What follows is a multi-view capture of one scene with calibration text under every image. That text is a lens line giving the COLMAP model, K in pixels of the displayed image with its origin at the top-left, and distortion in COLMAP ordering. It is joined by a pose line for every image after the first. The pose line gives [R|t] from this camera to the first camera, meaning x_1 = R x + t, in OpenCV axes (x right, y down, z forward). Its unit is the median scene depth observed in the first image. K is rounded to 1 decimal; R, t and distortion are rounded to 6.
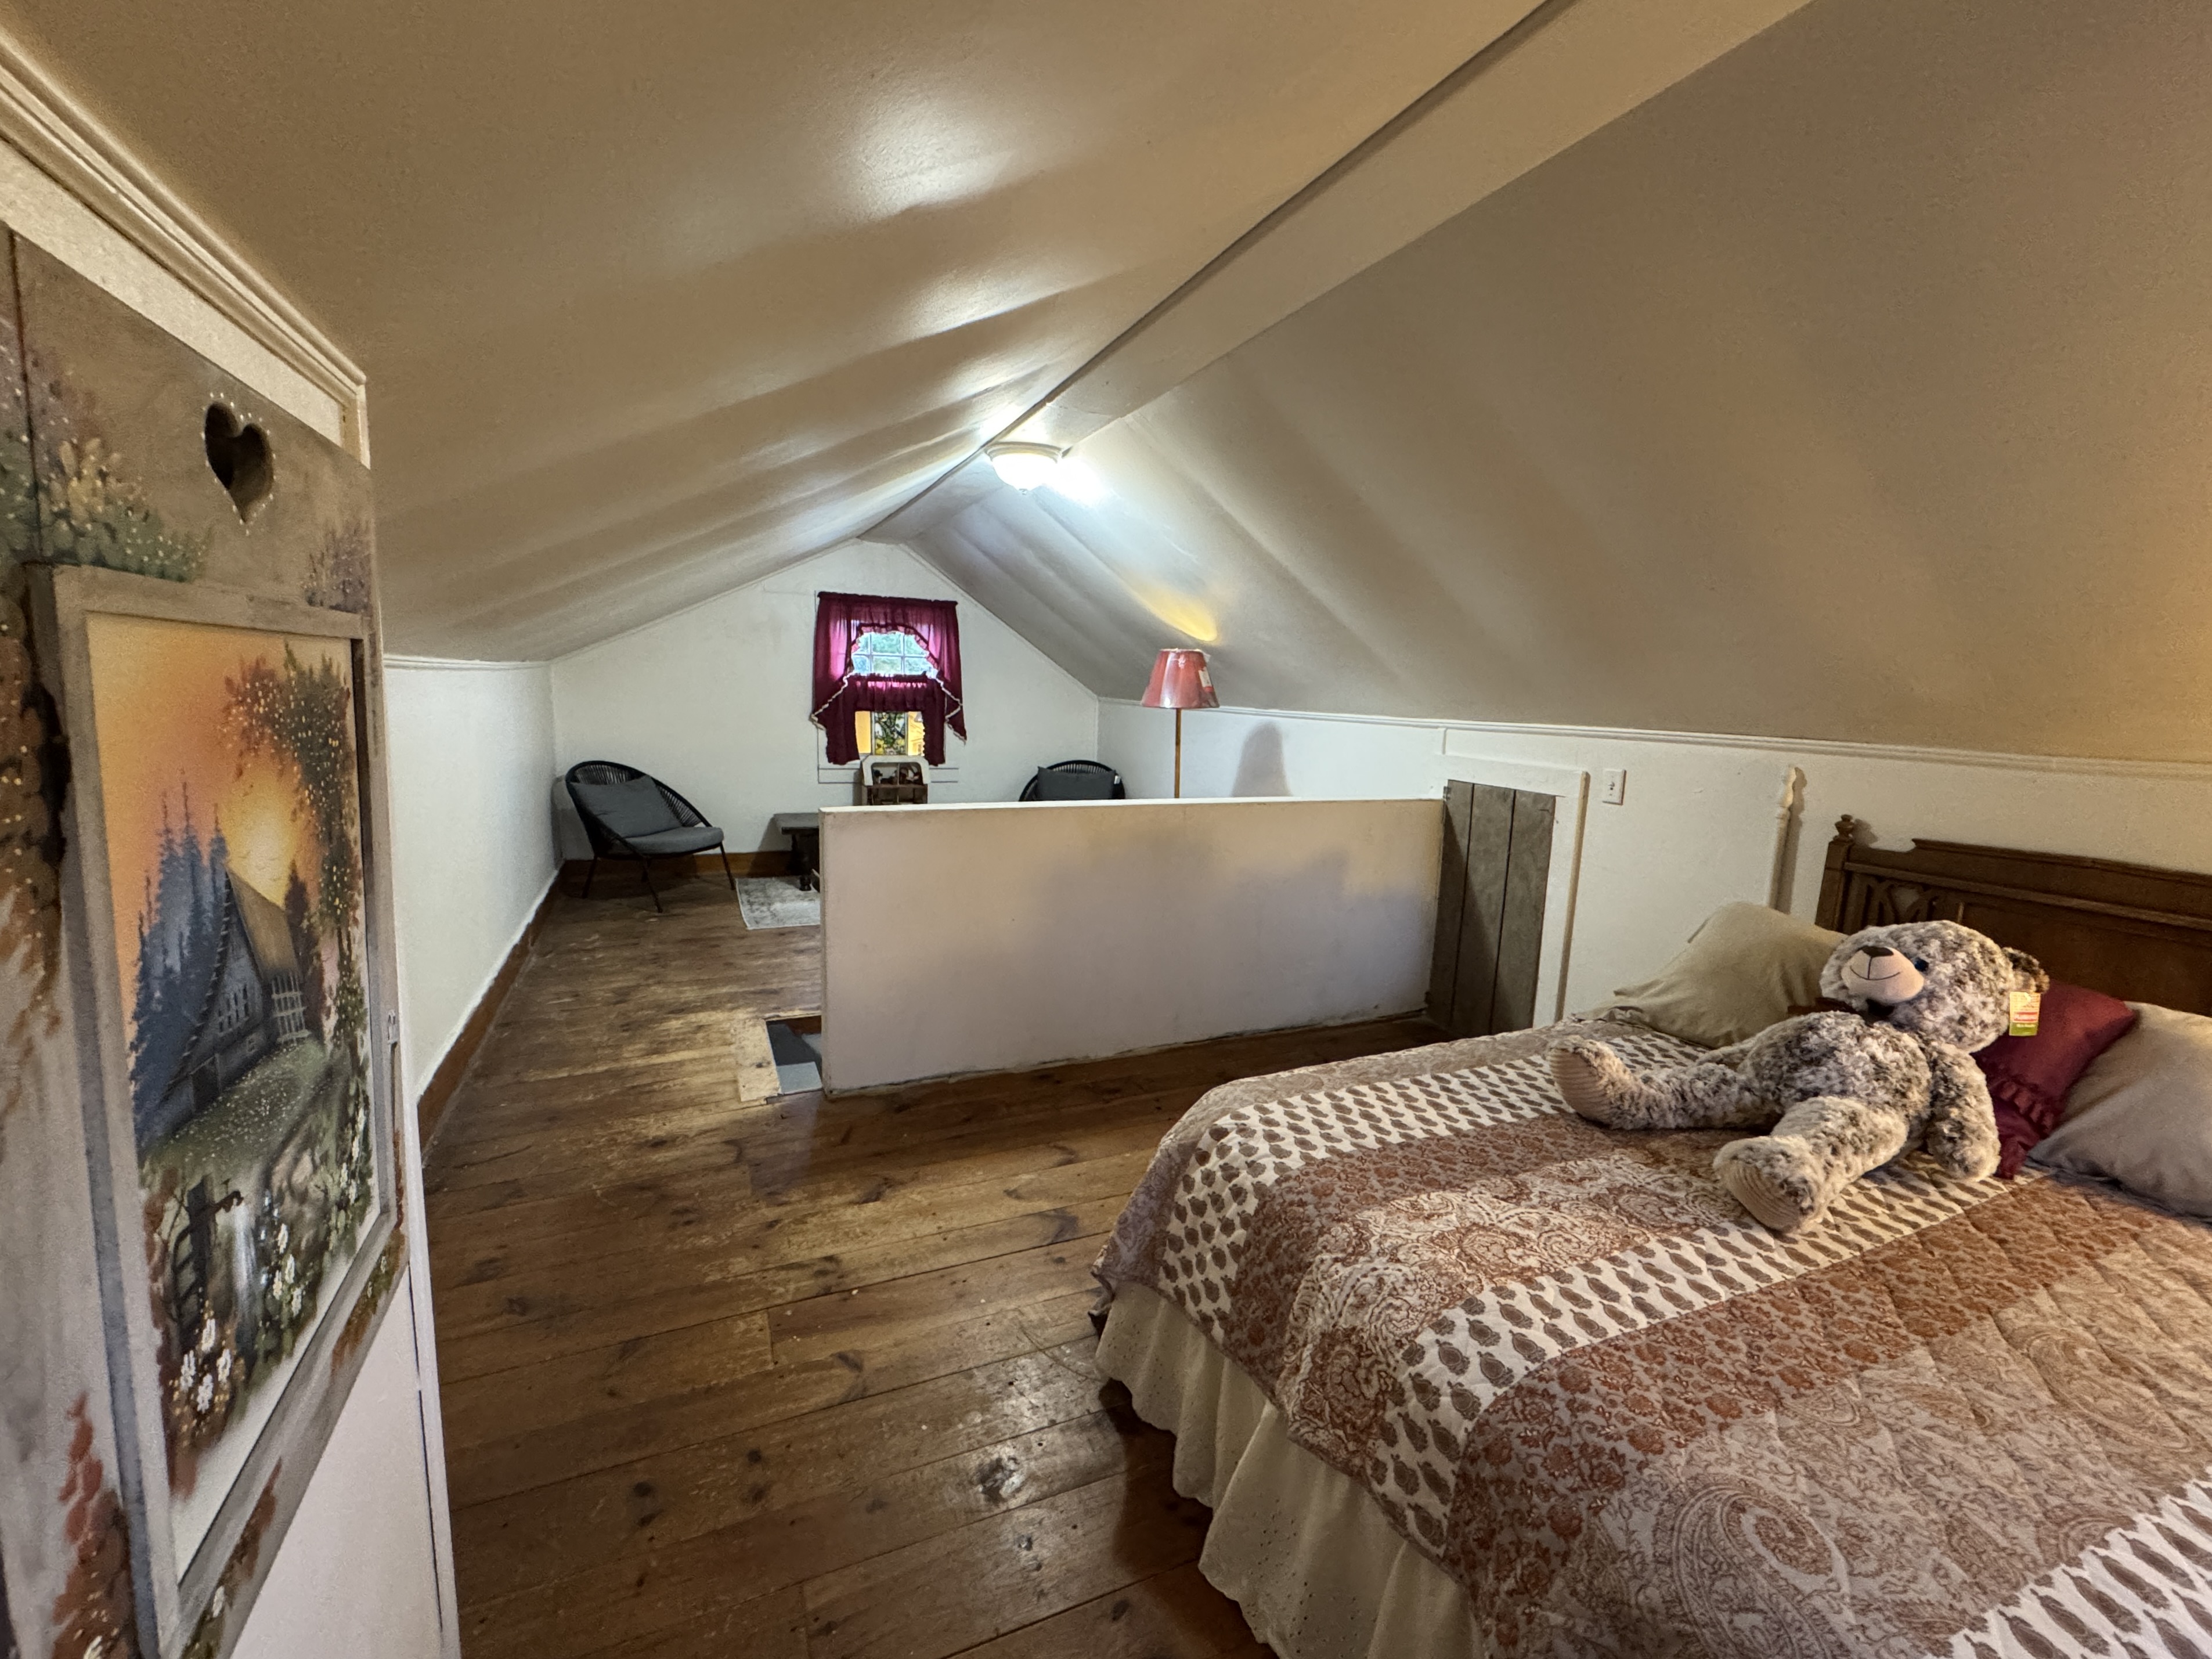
lens RADIAL K [[936.5, 0, 1106.0], [0, 936.5, 829.5], [0, 0, 1]] dist [-0.001675, 0.000408]
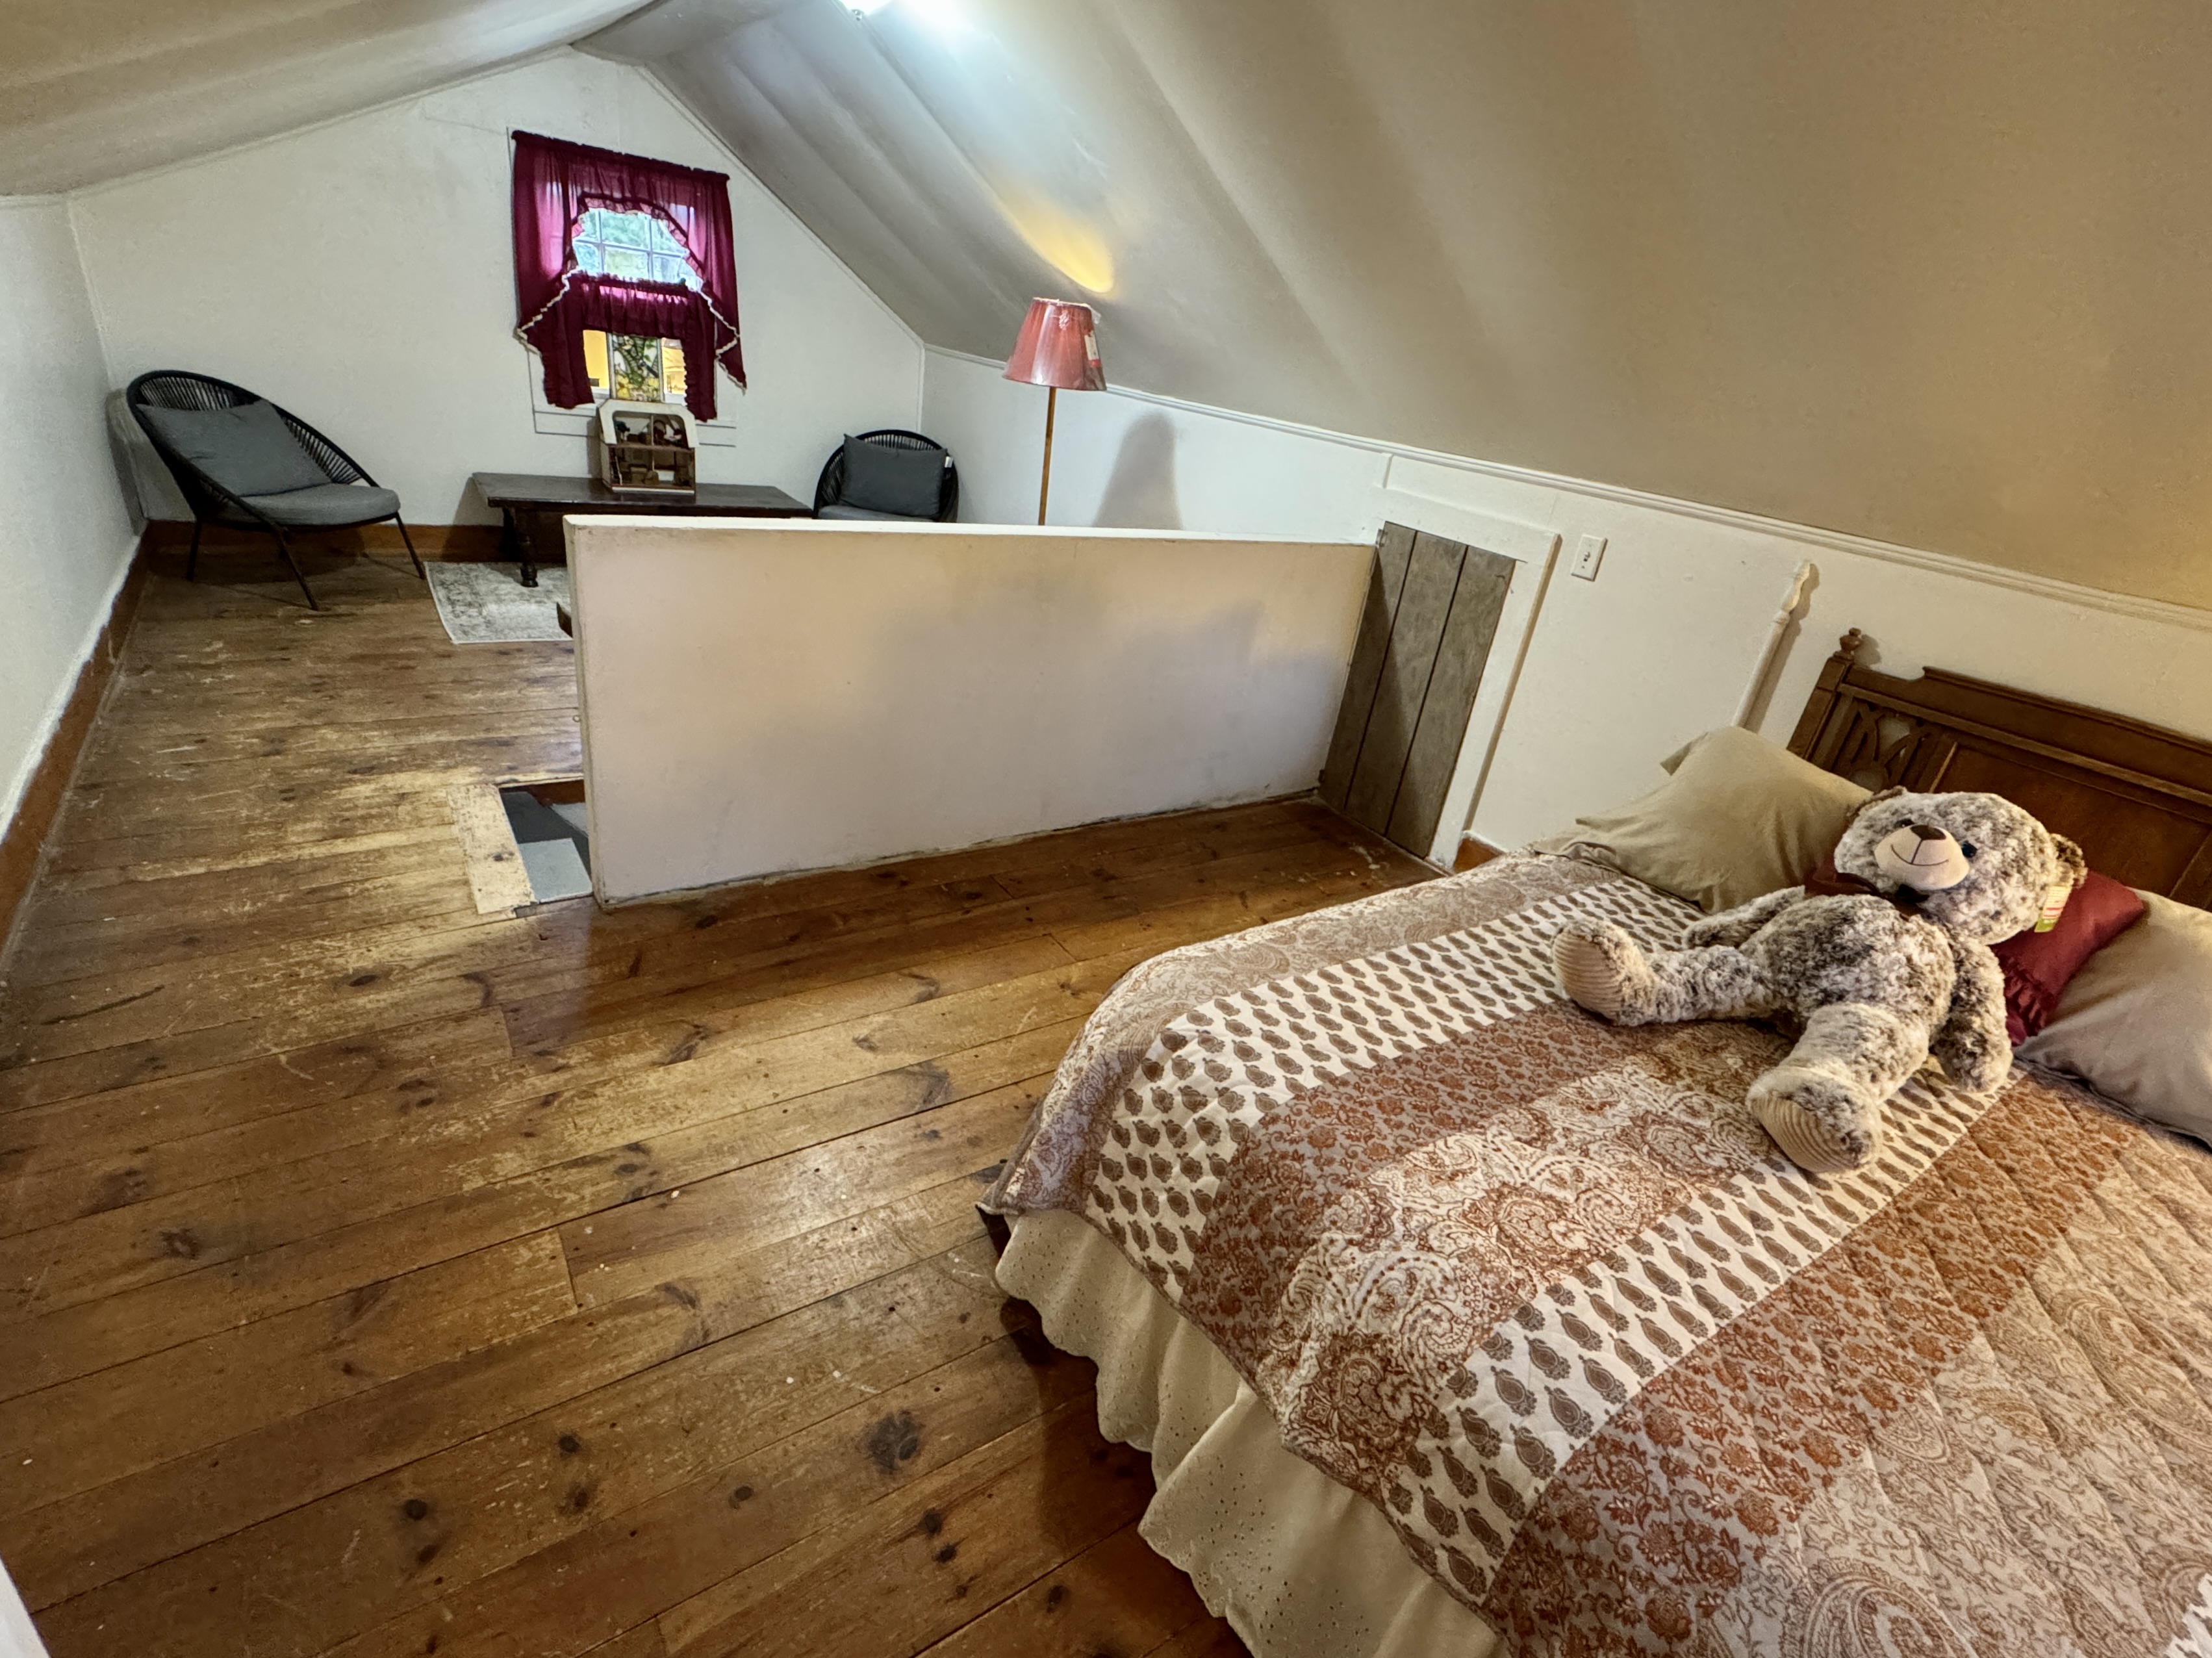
lens RADIAL K [[1044.1, 0, 1106.0], [0, 1044.1, 829.0], [0, 0, 1]] dist [-0.001234, -0.000385]
pose [[0.979170, 0.017579, 0.202278, -0.113561], [-0.077407, 0.953325, 0.291854, -0.094746], [-0.187706, -0.301433, 0.934829, 0.241390]]
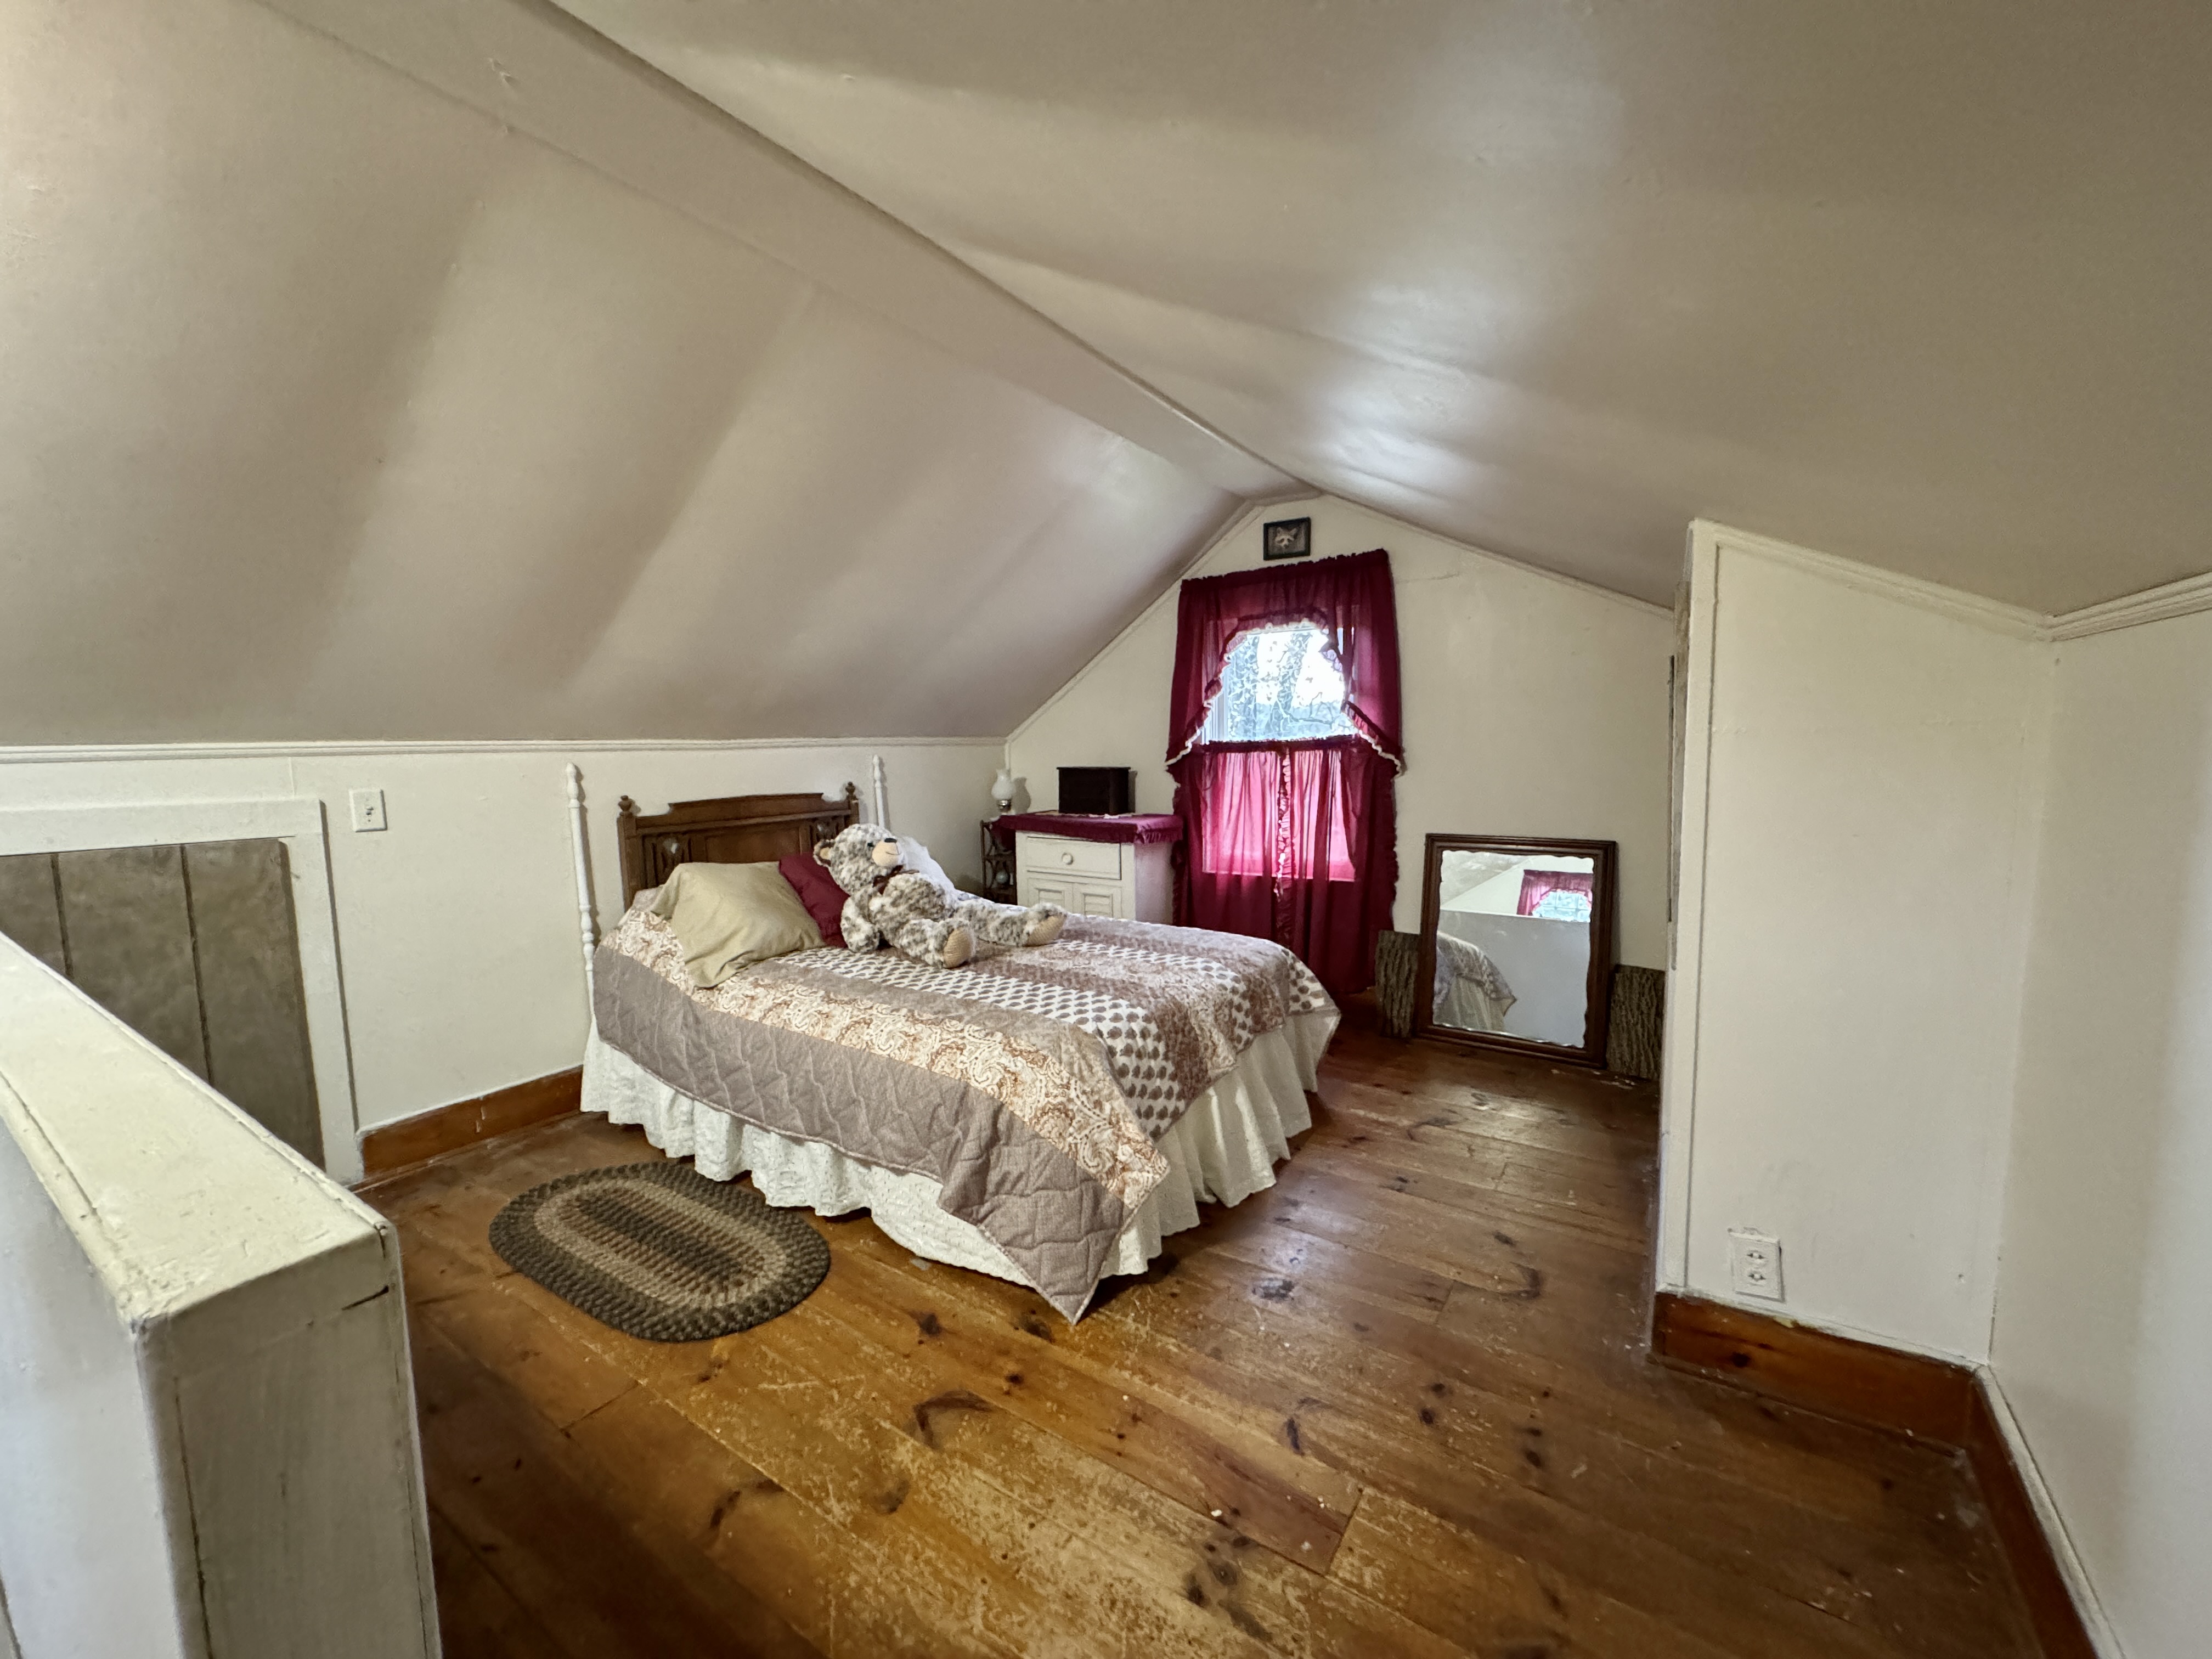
lens RADIAL K [[885.2, 0, 1106.0], [0, 885.2, 829.5], [0, 0, 1]] dist [0.000279, -0.000010]
pose [[-0.542007, -0.105047, 0.833783, -0.860609], [0.126718, 0.970597, 0.204658, -0.194624], [-0.830766, 0.216581, -0.512758, 1.530179]]
